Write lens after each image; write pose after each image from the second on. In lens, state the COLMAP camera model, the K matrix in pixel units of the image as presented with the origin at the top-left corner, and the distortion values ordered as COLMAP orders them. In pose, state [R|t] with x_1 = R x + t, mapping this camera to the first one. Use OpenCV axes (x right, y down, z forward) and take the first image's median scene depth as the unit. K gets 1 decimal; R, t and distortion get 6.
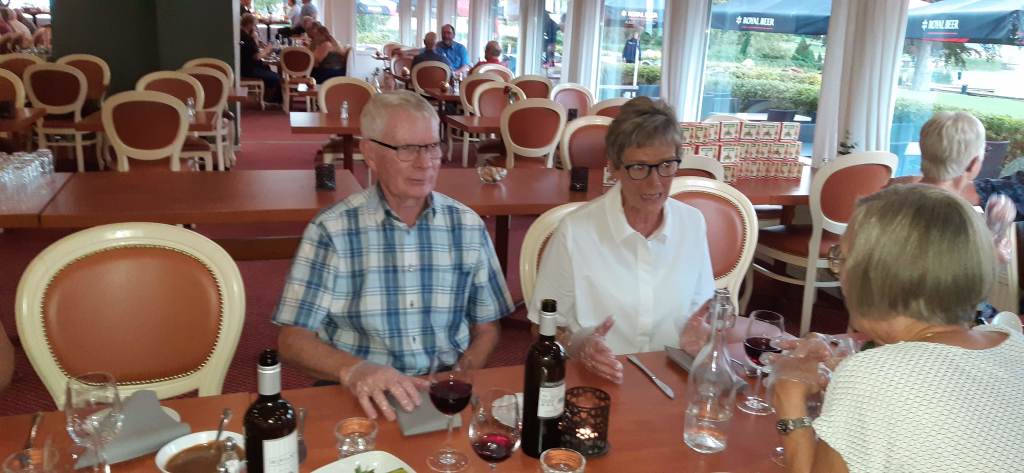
lens RADIAL K [[811.5, 0, 515.6], [0, 811.5, 242.5], [0, 0, 1]] dist [0.013539, -0.001322]
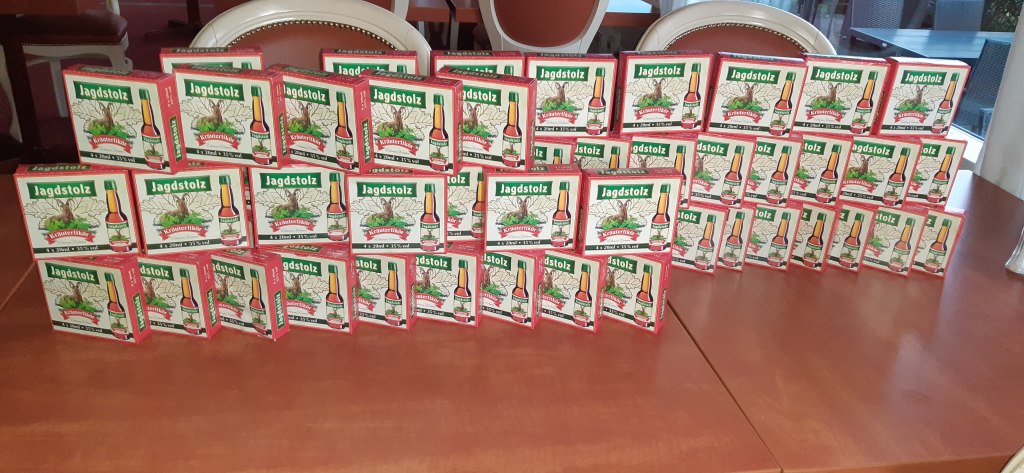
lens RADIAL K [[811.5, 0, 515.6], [0, 811.5, 242.5], [0, 0, 1]] dist [0.013539, -0.001322]
pose [[0.991606, 0.064959, -0.111792, 0.242521], [-0.045608, 0.984786, 0.167681, -0.127957], [0.120984, -0.161174, 0.979482, 0.728480]]
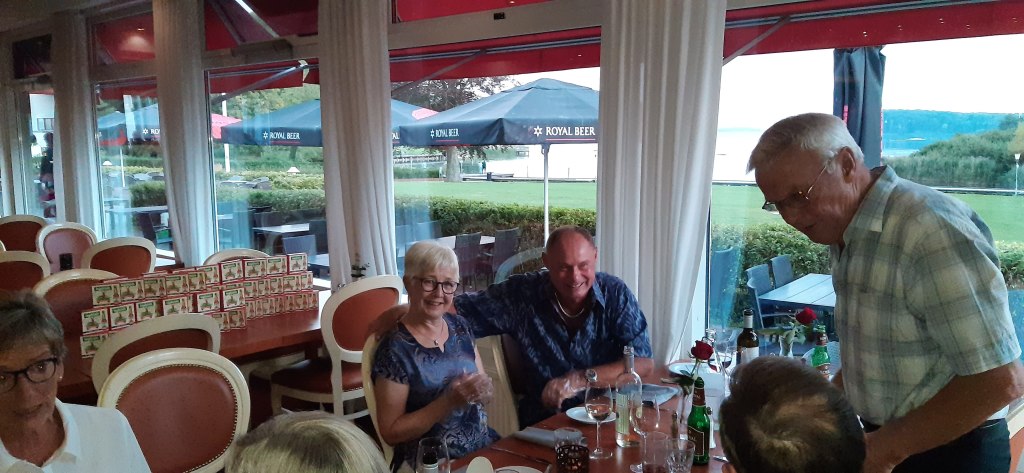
lens RADIAL K [[811.5, 0, 515.6], [0, 811.5, 242.5], [0, 0, 1]] dist [0.013539, -0.001322]
pose [[0.860967, -0.115490, 0.495377, 0.084681], [0.176056, 0.981348, -0.077199, -0.040021], [-0.477221, 0.153680, 0.865241, 0.038640]]
